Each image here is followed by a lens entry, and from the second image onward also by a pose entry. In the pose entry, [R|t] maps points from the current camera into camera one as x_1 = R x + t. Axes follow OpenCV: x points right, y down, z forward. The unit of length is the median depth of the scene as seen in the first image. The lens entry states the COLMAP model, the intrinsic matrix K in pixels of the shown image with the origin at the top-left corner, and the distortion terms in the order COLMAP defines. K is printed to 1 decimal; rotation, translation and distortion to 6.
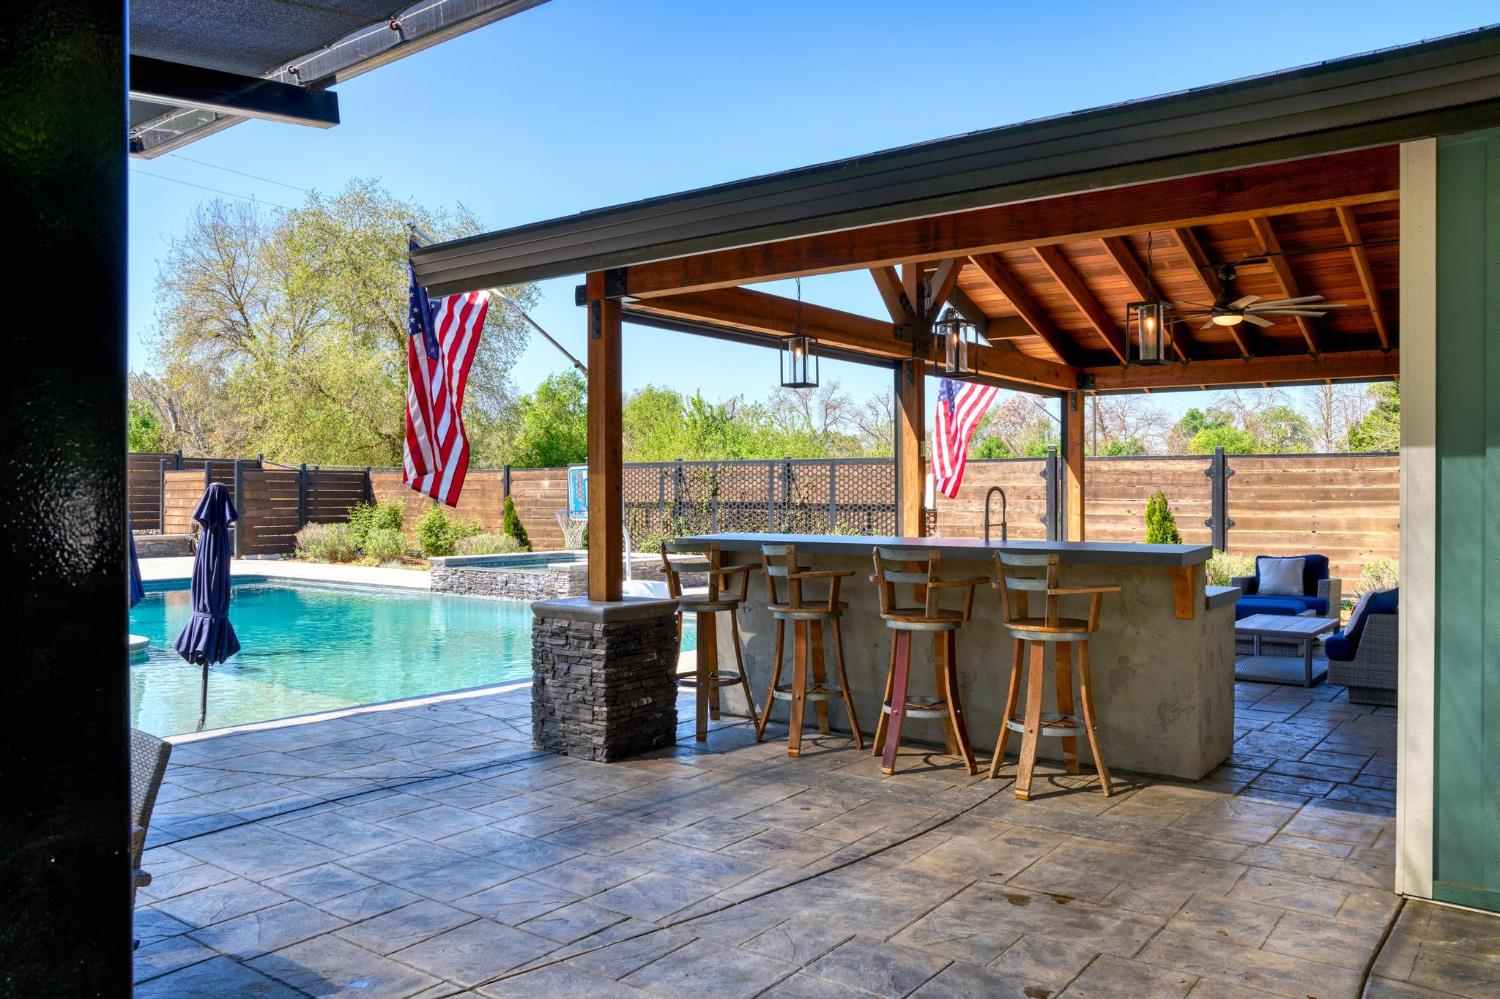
lens RADIAL K [[1135.6, 0, 749.7], [0, 1135.6, 500.4], [0, 0, 1]] dist [-0.003302, -0.000160]
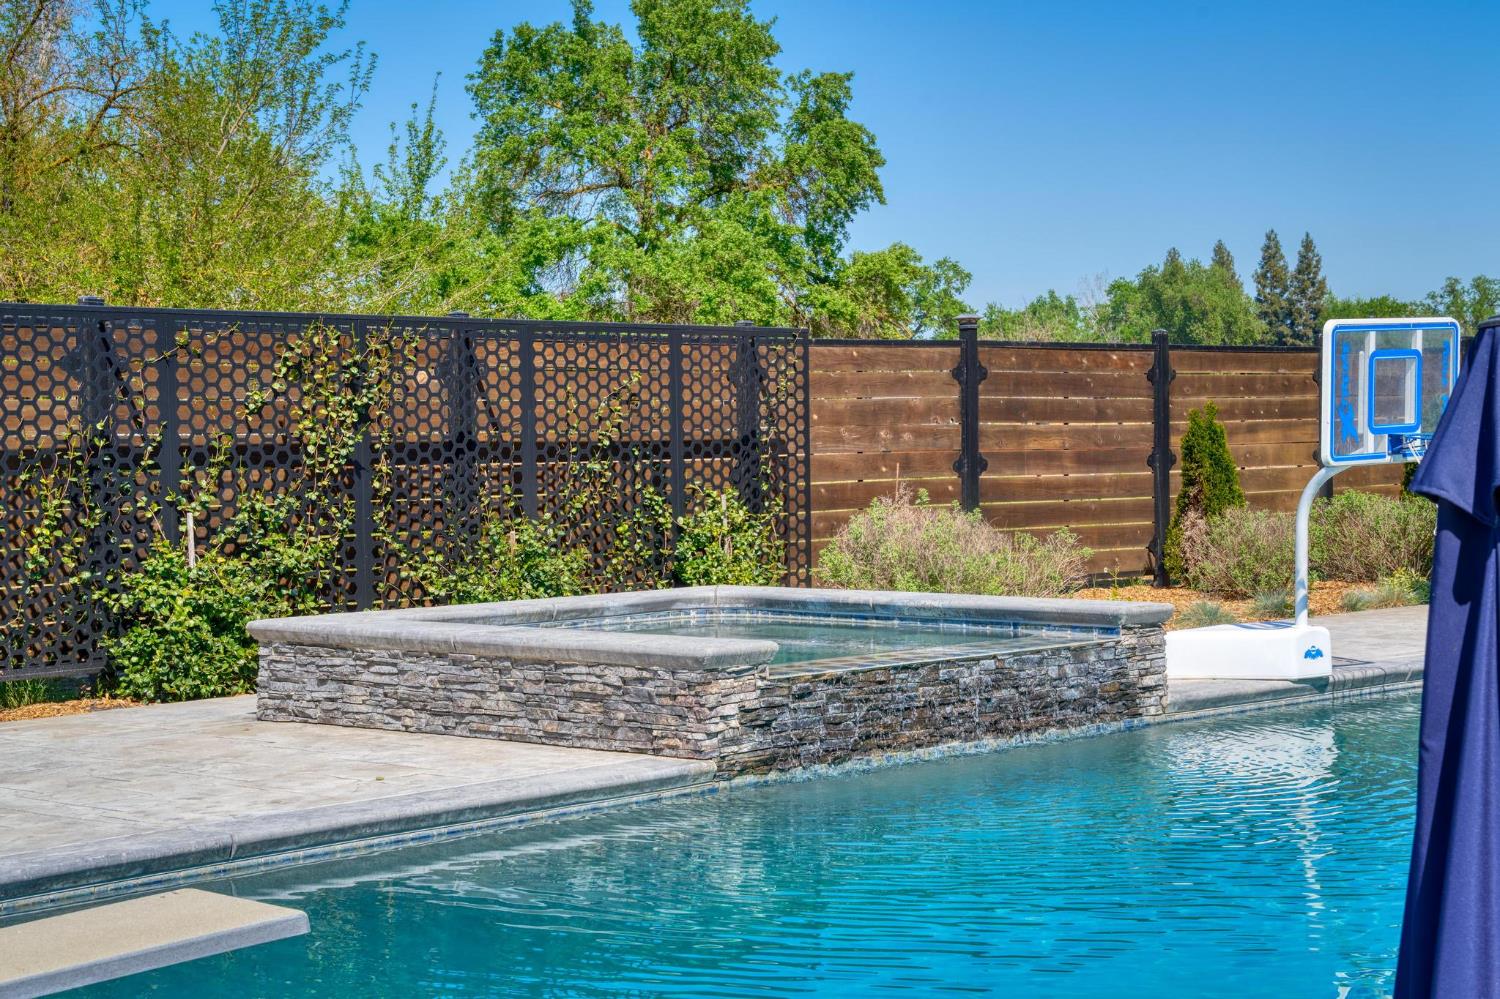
lens RADIAL K [[2579.2, 0, 750.5], [0, 2579.2, 503.8], [0, 0, 1]] dist [0.257011, 0.000000]
pose [[0.137978, -0.029027, 0.990010, -0.802919], [0.020119, 0.999446, 0.026499, 0.002127], [-0.990231, 0.016262, 0.138485, 0.850863]]
